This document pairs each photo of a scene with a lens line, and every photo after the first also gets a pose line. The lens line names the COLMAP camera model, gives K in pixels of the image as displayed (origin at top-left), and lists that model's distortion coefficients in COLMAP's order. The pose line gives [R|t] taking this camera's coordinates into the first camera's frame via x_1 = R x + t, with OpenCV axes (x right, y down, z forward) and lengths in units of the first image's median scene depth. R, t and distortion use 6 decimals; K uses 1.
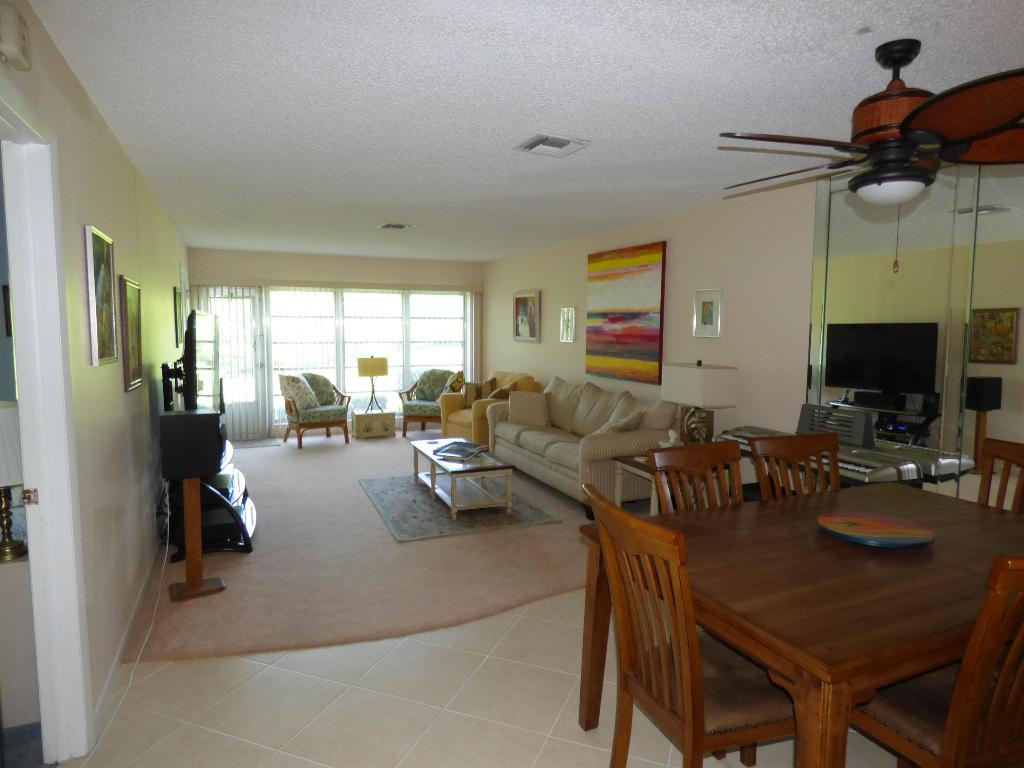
lens RADIAL K [[624.3, 0, 512.0], [0, 624.3, 384.0], [0, 0, 1]] dist [0.000769, -0.001380]
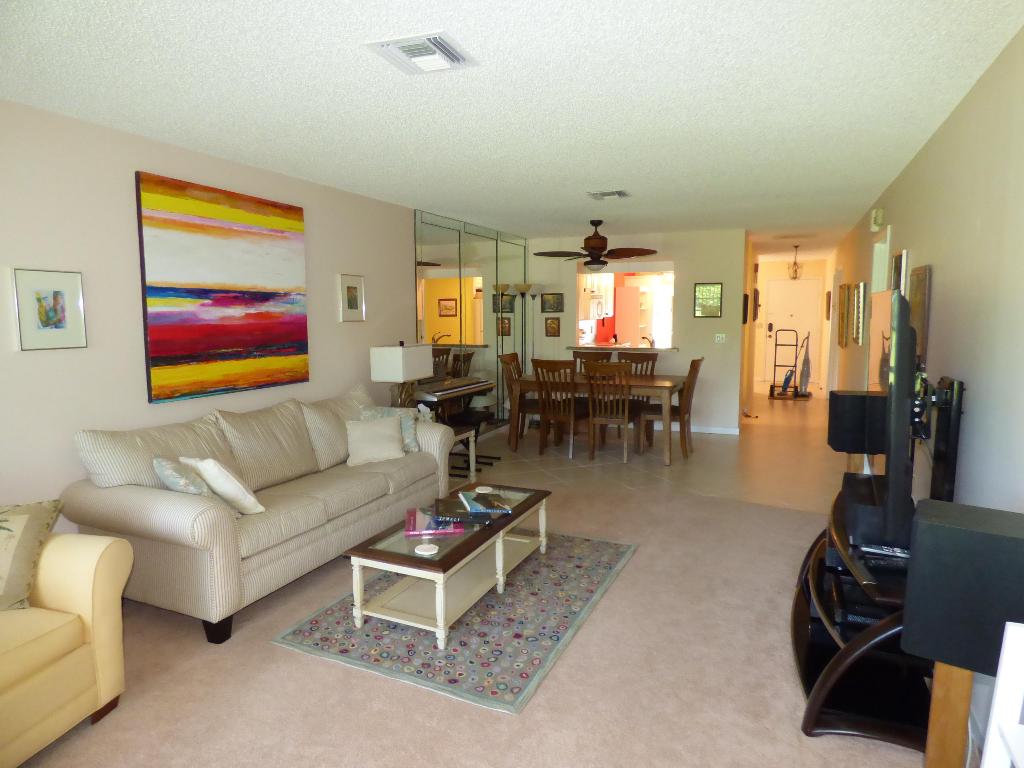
lens RADIAL K [[624.3, 0, 512.0], [0, 624.3, 384.0], [0, 0, 1]] dist [0.000769, -0.001380]
pose [[-0.675659, -0.093707, 0.731235, -0.554317], [0.063959, 0.980698, 0.184773, -0.130078], [-0.734435, 0.171613, -0.656624, 1.328294]]
